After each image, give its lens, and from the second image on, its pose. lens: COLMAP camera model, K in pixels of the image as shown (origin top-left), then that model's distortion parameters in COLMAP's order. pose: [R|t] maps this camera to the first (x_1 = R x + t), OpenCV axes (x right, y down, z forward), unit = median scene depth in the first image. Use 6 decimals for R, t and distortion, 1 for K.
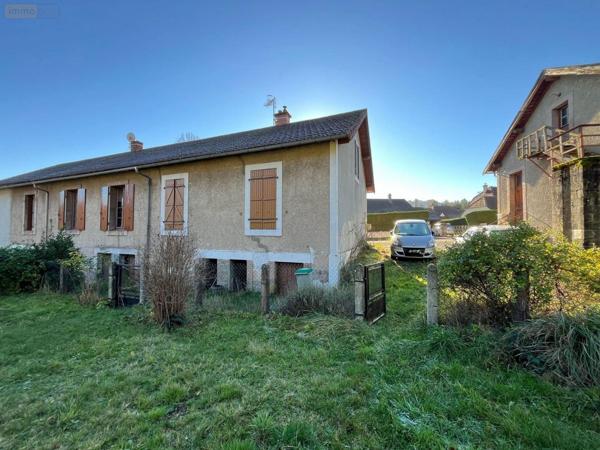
lens RADIAL K [[232.5, 0, 300.1], [0, 232.5, 223.8], [0, 0, 1]] dist [0.001706, 0.000105]
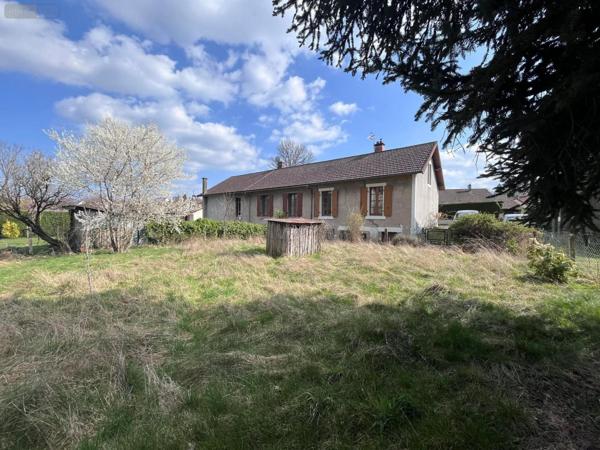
lens RADIAL K [[232.5, 0, 299.3], [0, 232.5, 227.7], [0, 0, 1]] dist [0.001706, 0.000105]
pose [[0.956235, 0.014799, -0.292226, -0.126671], [0.004423, 0.997875, 0.065008, -0.005636], [0.292567, -0.063456, 0.954137, -0.727542]]
